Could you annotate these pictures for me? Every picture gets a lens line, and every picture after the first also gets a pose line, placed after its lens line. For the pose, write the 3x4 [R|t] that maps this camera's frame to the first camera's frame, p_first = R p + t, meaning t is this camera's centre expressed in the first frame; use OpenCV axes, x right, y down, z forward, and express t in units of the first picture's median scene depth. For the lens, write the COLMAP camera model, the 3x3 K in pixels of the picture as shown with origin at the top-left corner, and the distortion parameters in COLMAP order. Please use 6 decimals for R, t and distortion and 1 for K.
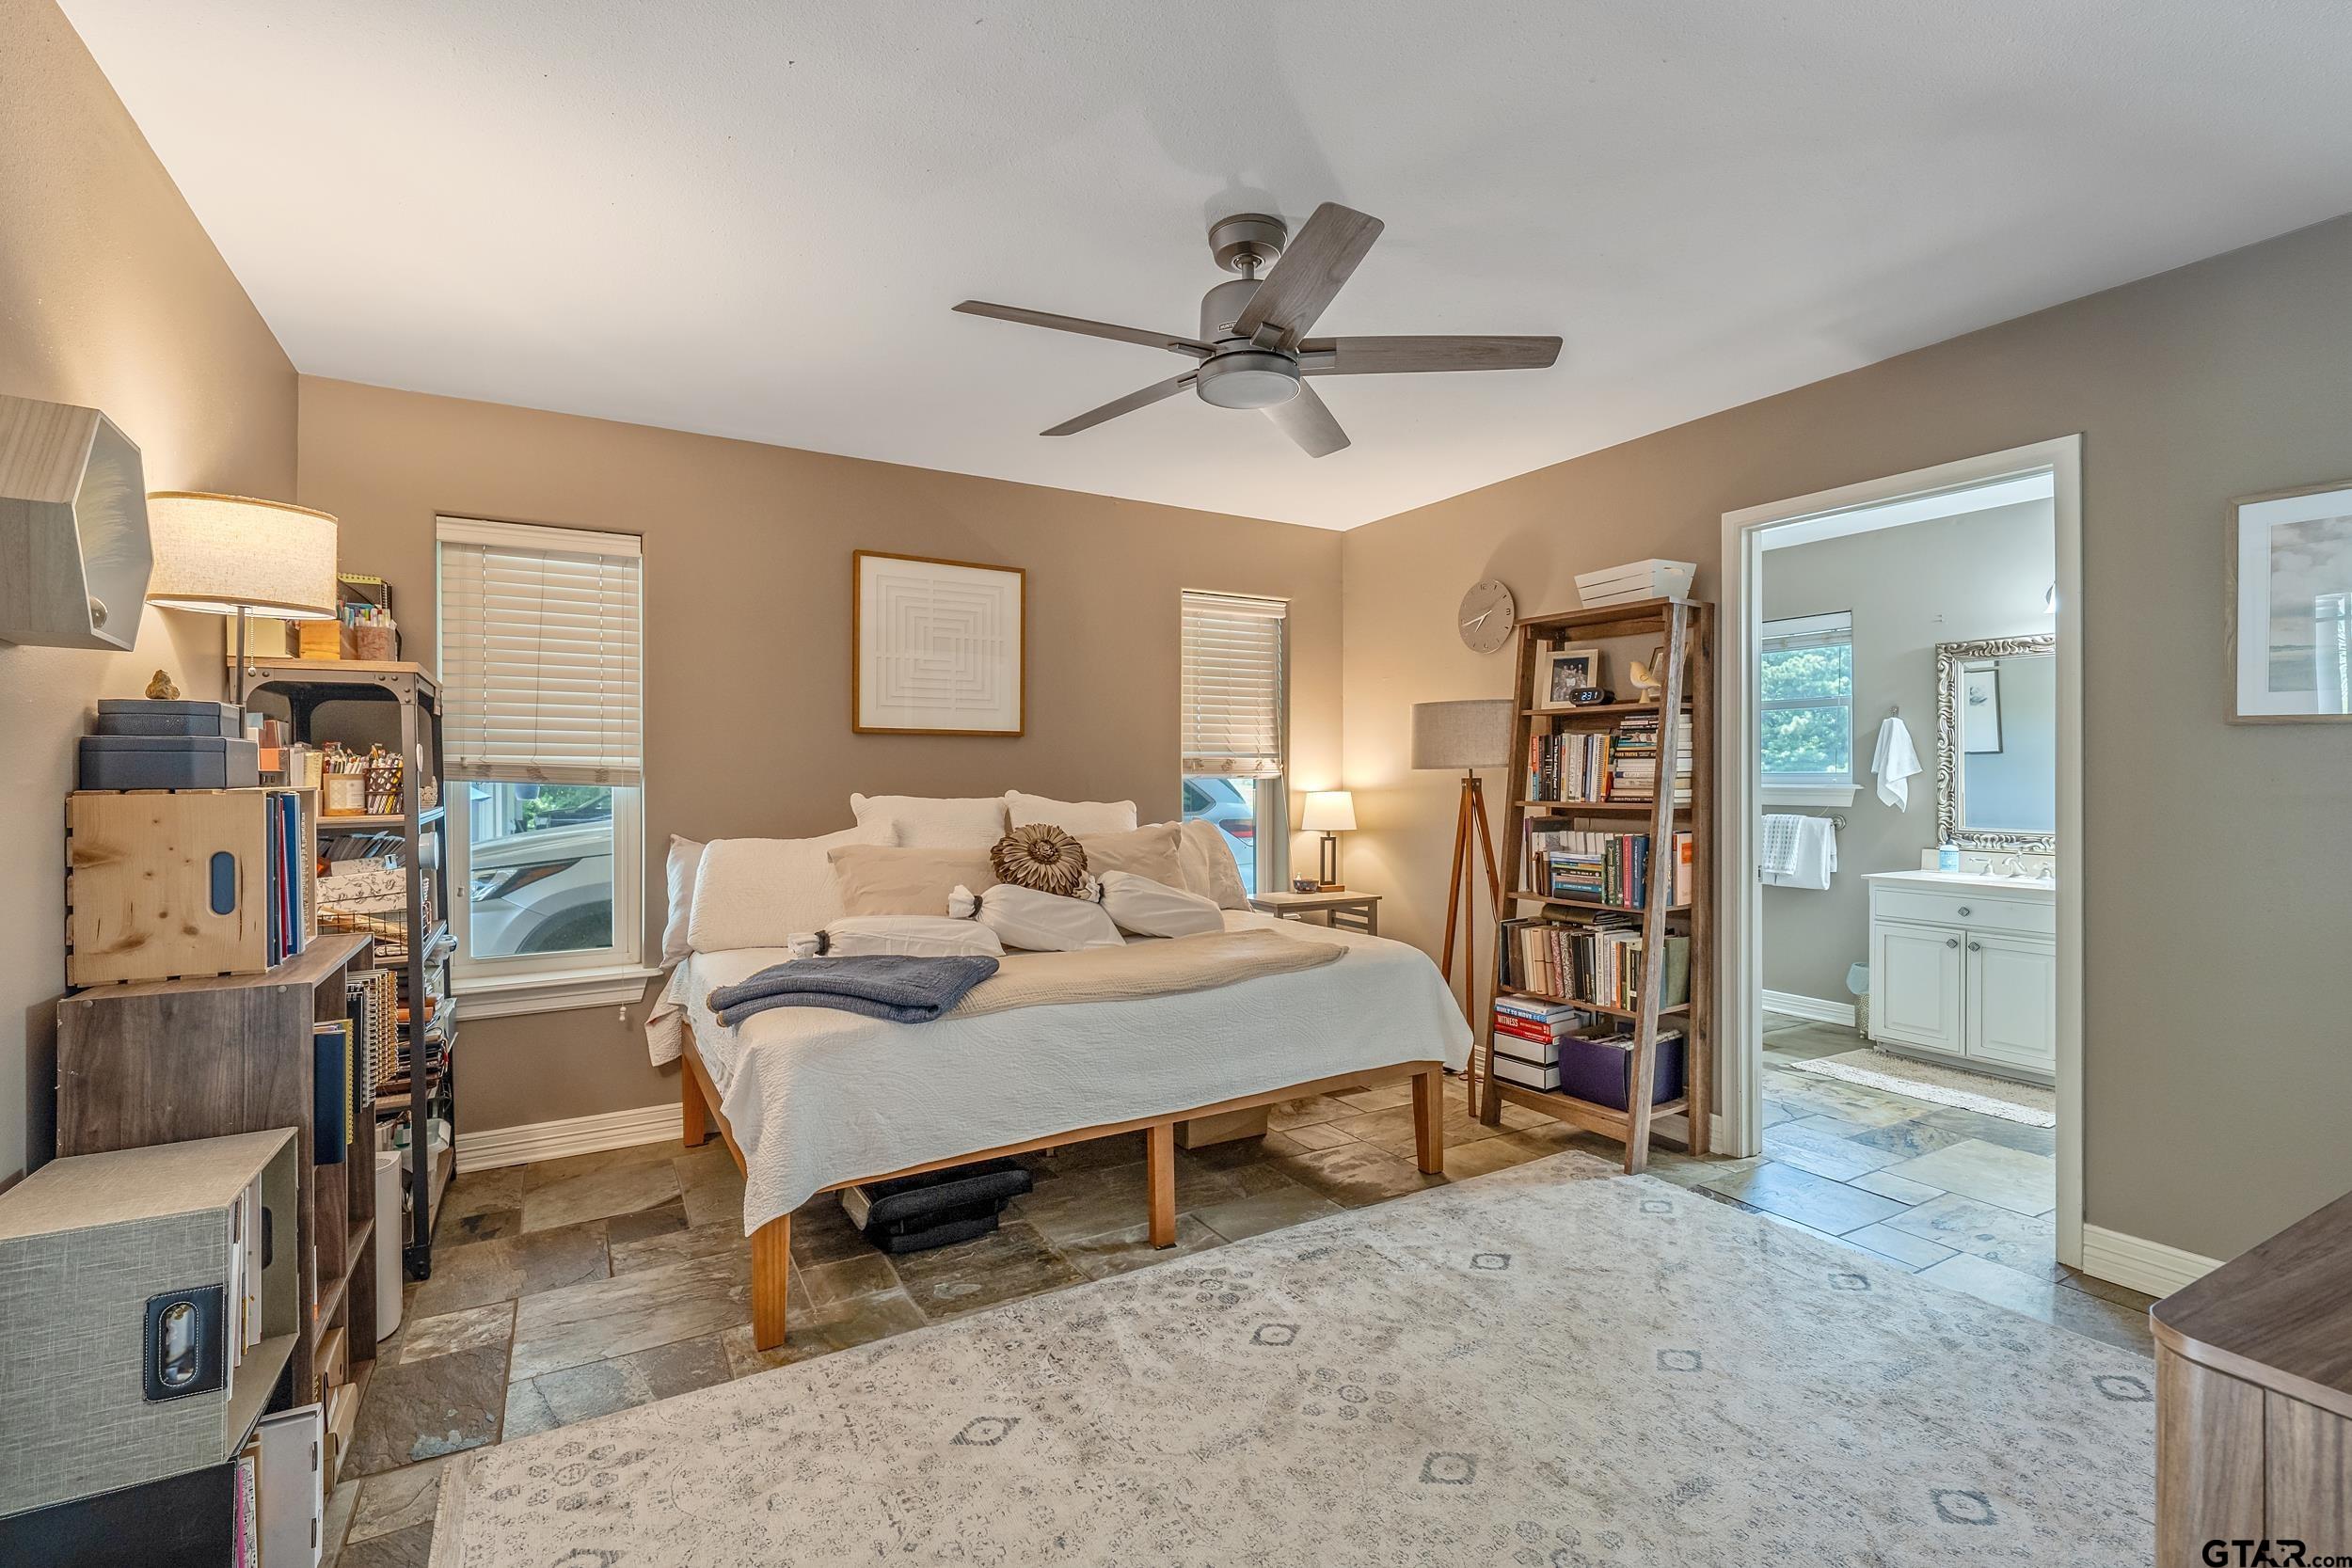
lens RADIAL K [[1054.1, 0, 1178.8], [0, 1054.1, 781.2], [0, 0, 1]] dist [0.000525, 0.000033]
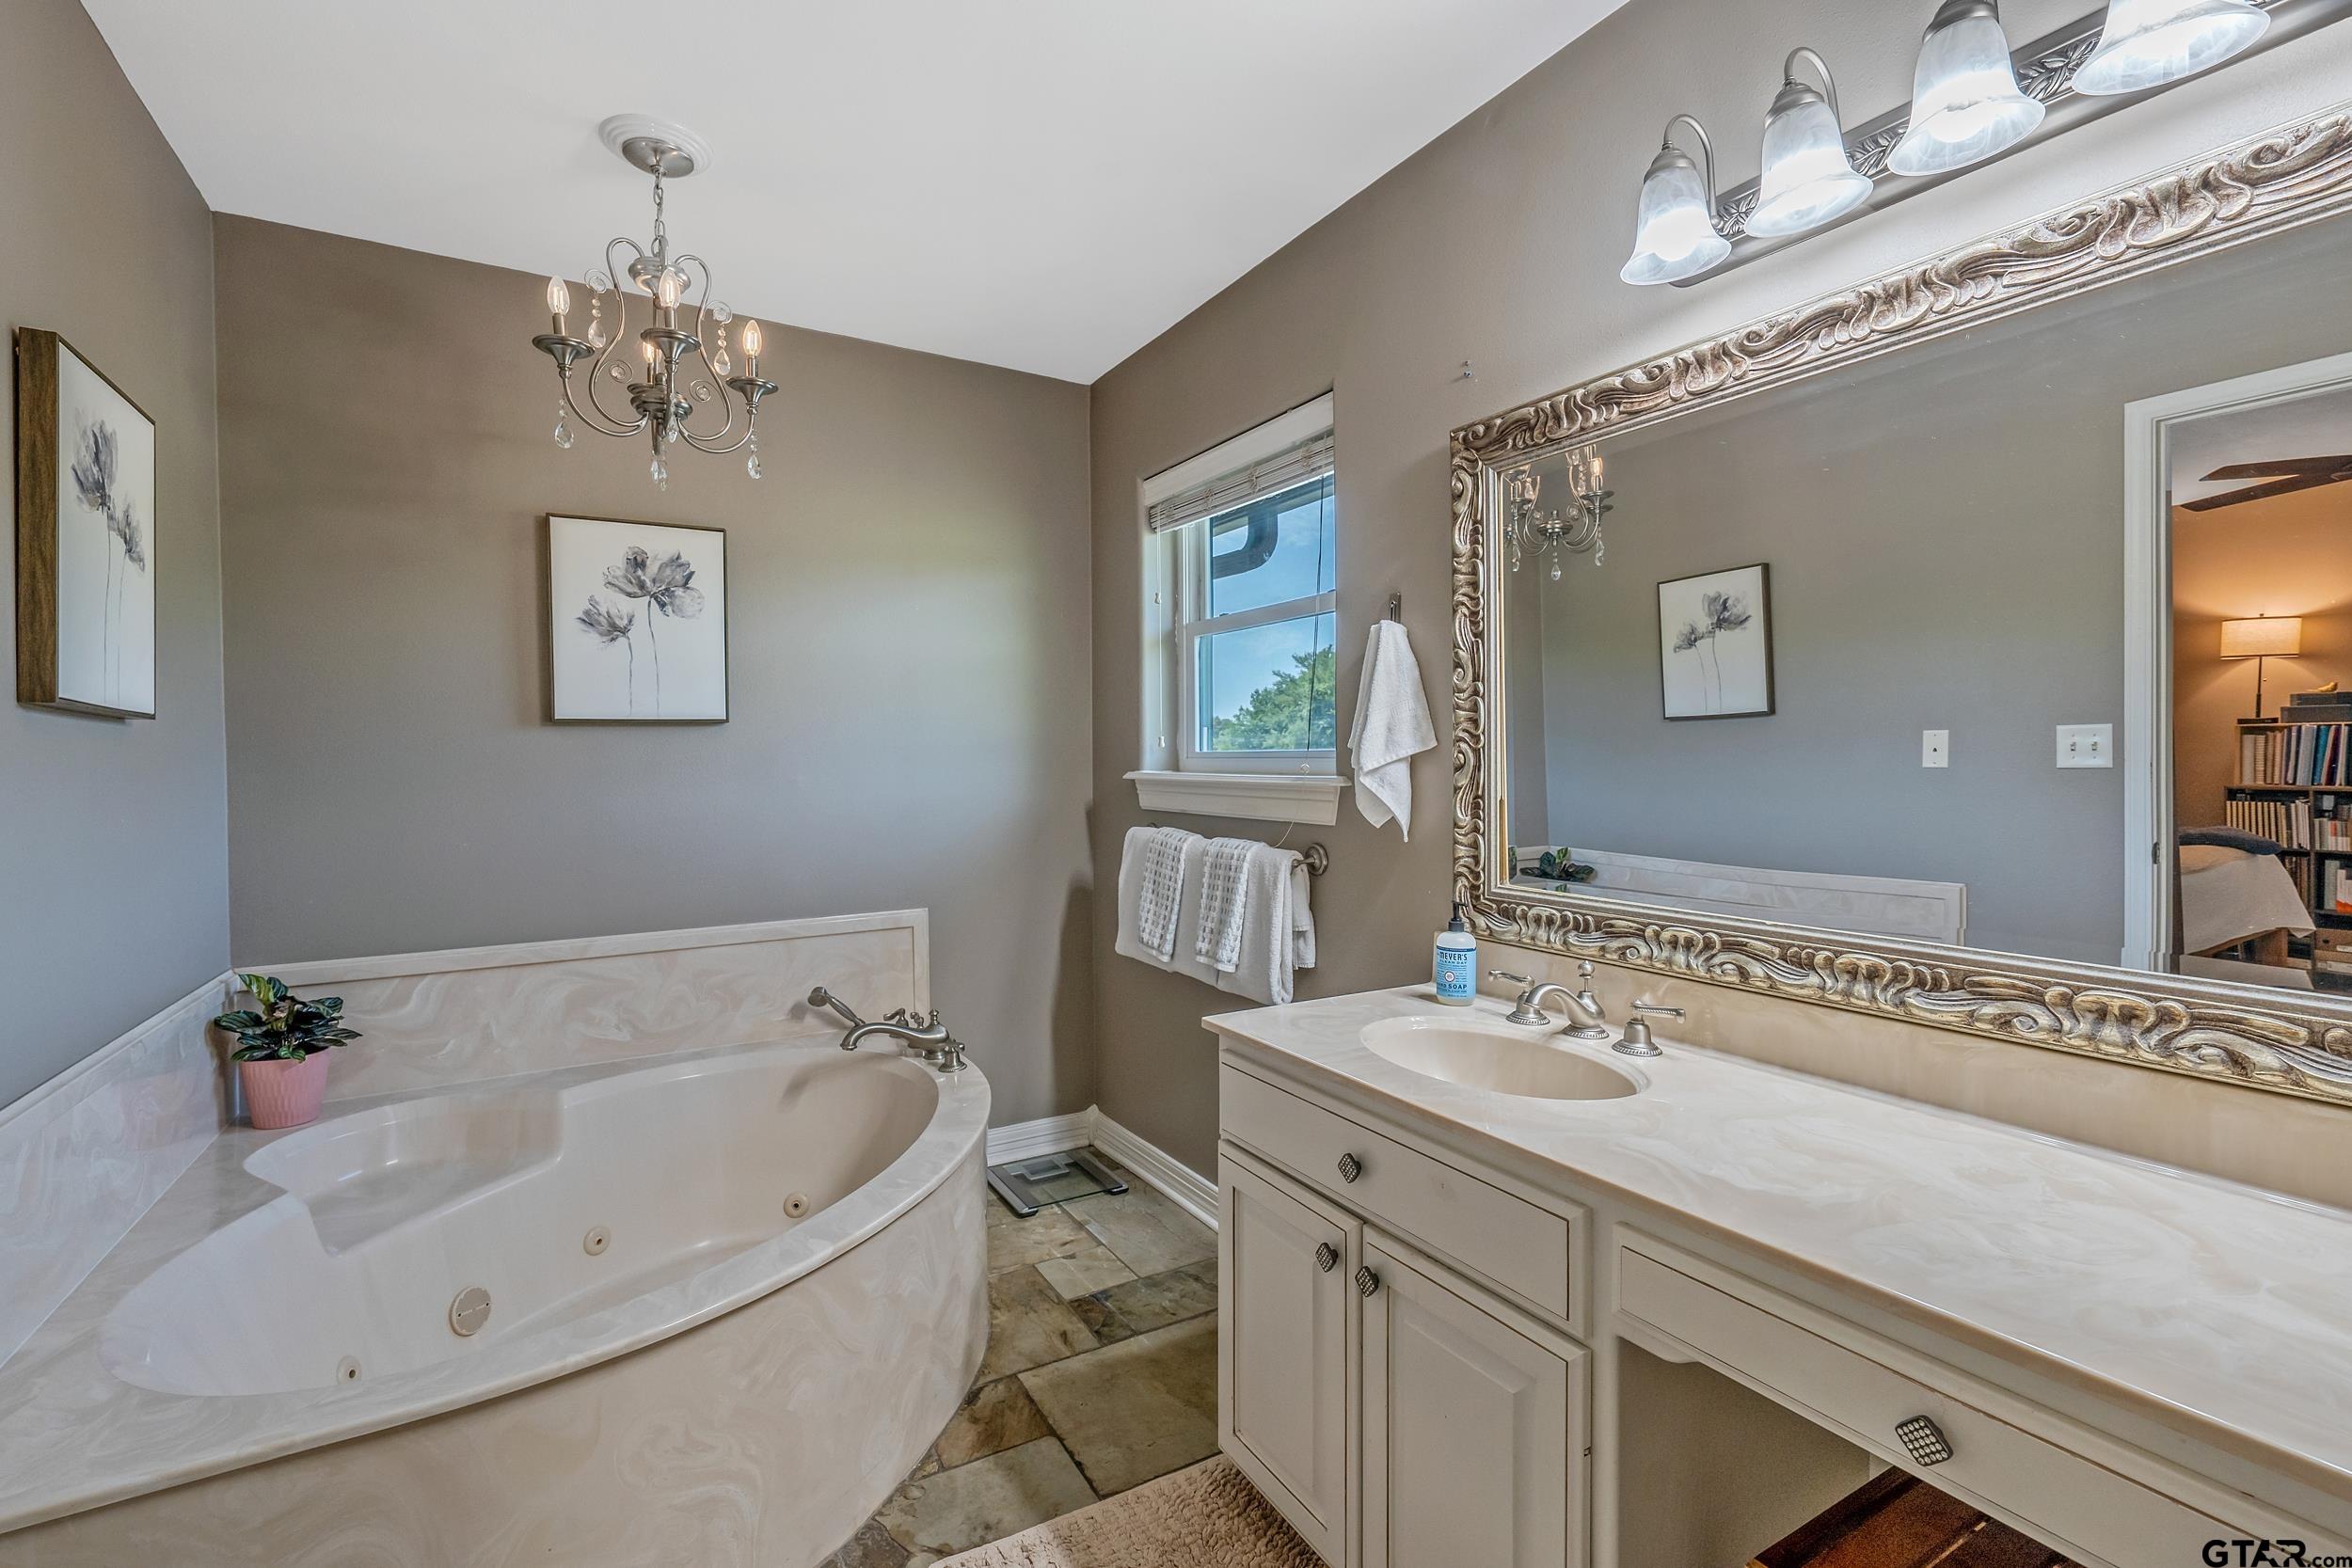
lens RADIAL K [[1054.1, 0, 1167.8], [0, 1054.1, 774.3], [0, 0, 1]] dist [0.000525, 0.000033]
pose [[0.999922, 0.000307, 0.012455, 0.554314], [-0.000451, 0.999933, 0.011559, -0.002500], [-0.012451, -0.011564, 0.999856, 0.545564]]
